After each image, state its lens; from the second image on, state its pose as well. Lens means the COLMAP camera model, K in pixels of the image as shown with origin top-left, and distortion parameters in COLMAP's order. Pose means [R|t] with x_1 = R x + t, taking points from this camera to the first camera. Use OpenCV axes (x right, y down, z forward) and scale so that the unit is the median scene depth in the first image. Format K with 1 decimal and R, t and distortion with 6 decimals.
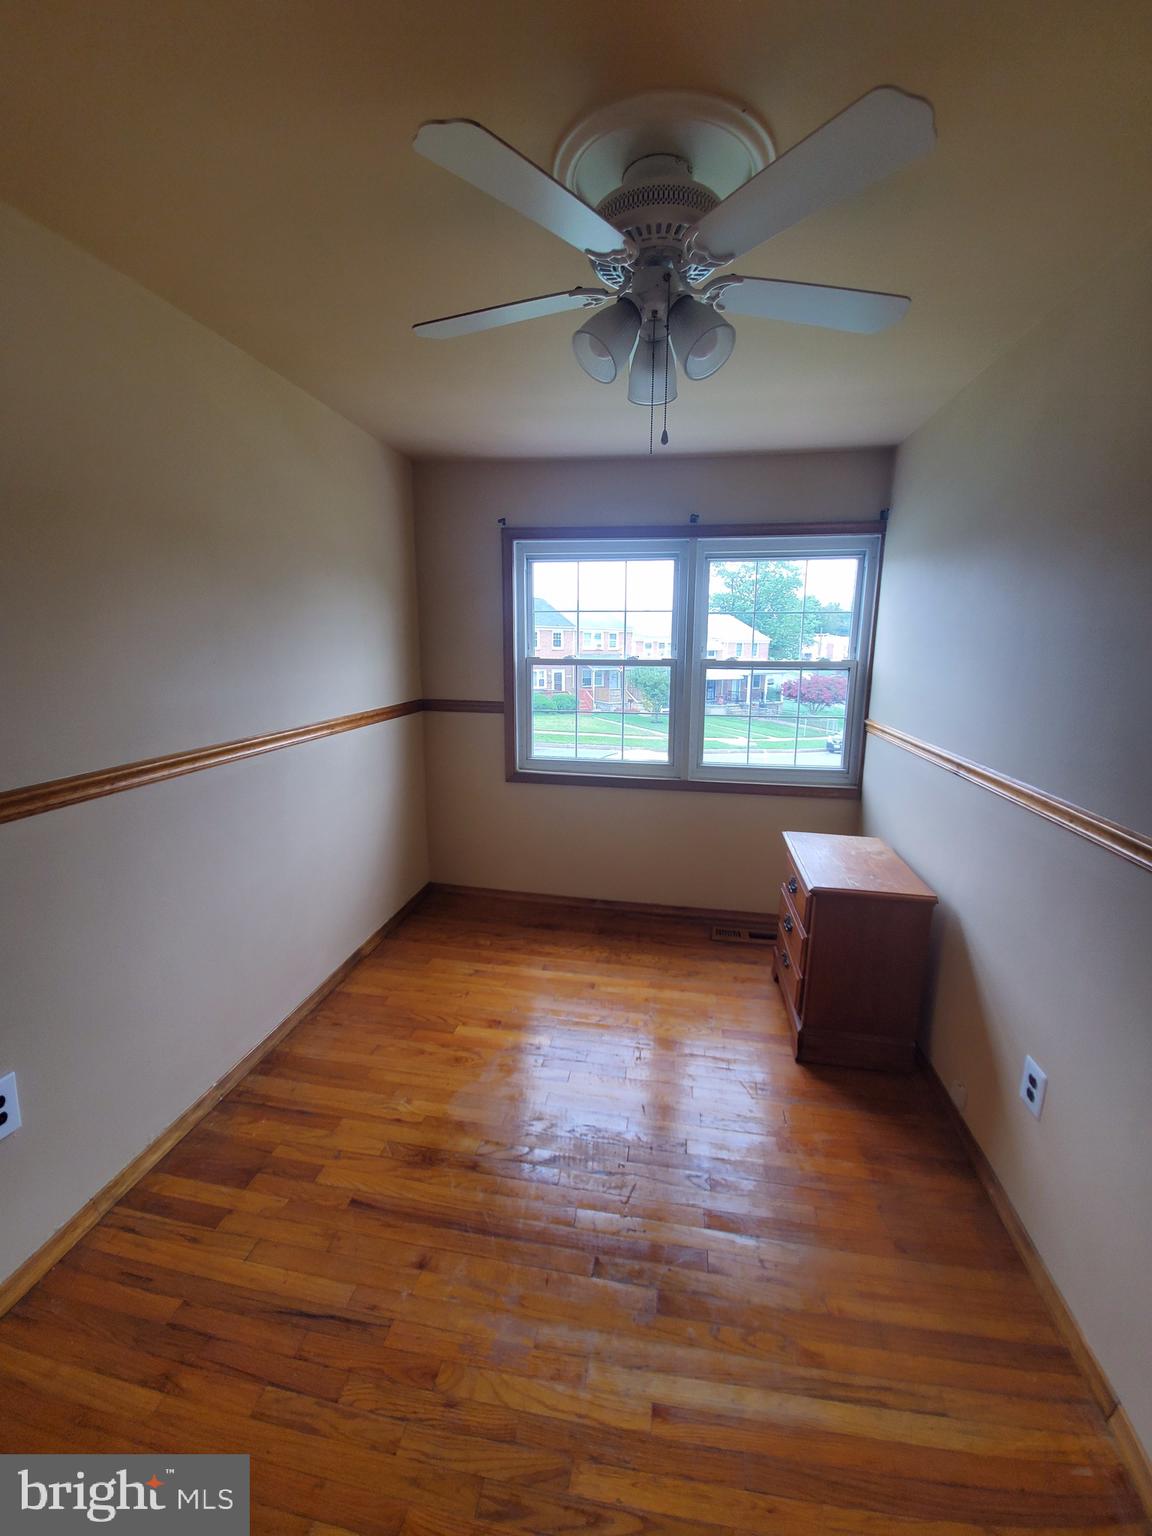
lens RADIAL K [[607.7, 0, 579.1], [0, 607.7, 761.8], [0, 0, 1]] dist [0.005948, -0.012840]
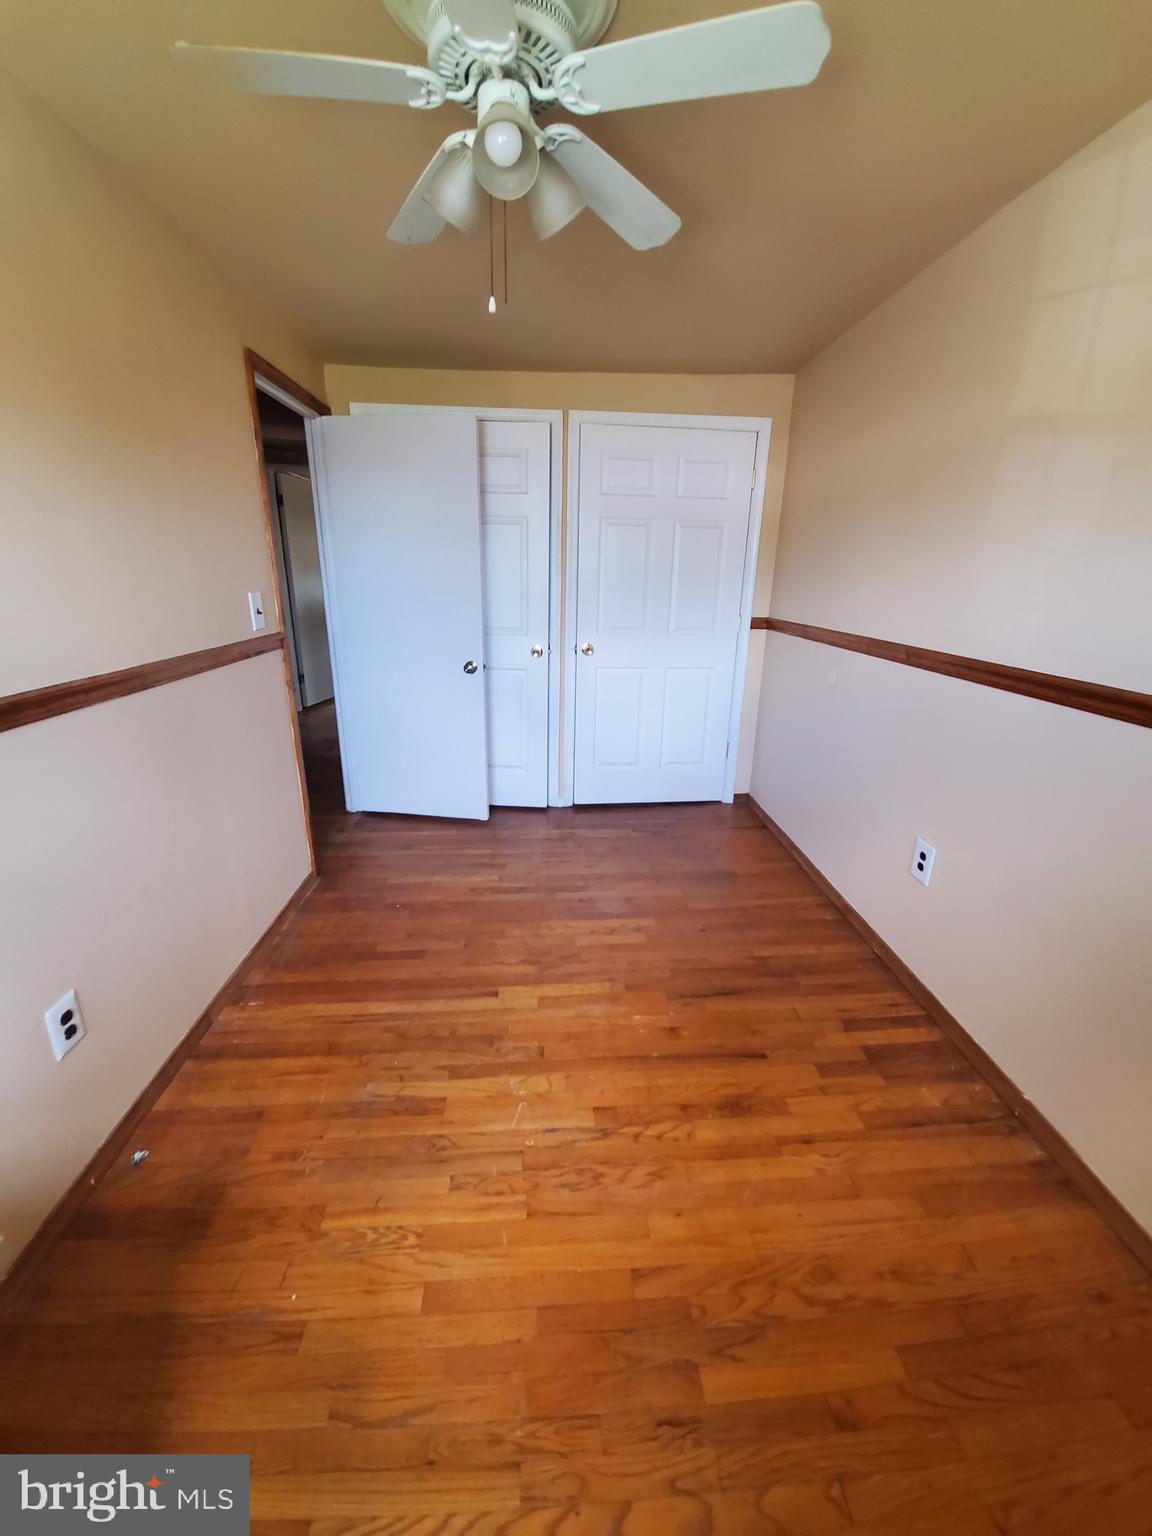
lens RADIAL K [[607.7, 0, 579.1], [0, 607.7, 761.8], [0, 0, 1]] dist [0.005948, -0.012840]
pose [[-0.974037, 0.042561, -0.222354, 0.116611], [-0.069617, 0.878268, 0.473074, -0.161734], [0.215421, 0.476271, -0.852502, 1.026245]]
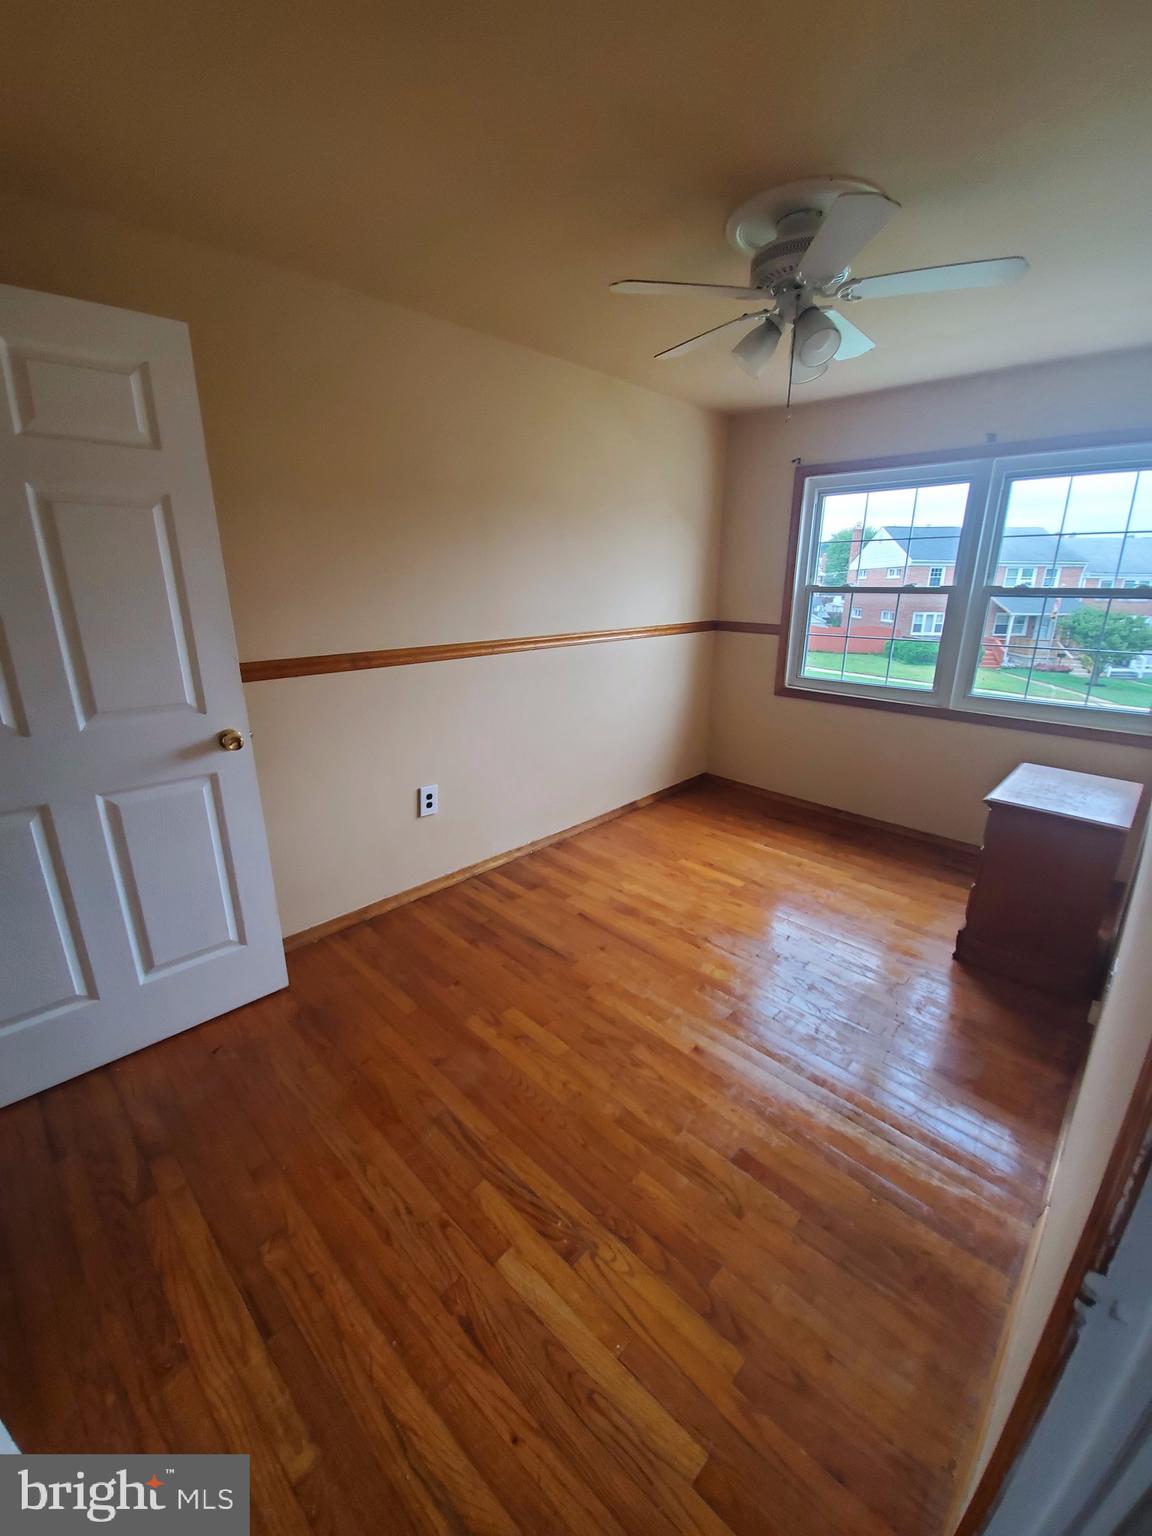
lens RADIAL K [[607.7, 0, 579.1], [0, 607.7, 761.8], [0, 0, 1]] dist [0.005948, -0.012840]
pose [[0.823596, 0.156734, -0.545091, 0.293321], [-0.105344, 0.986609, 0.124519, 0.069454], [0.557308, -0.045131, 0.829078, -0.225618]]
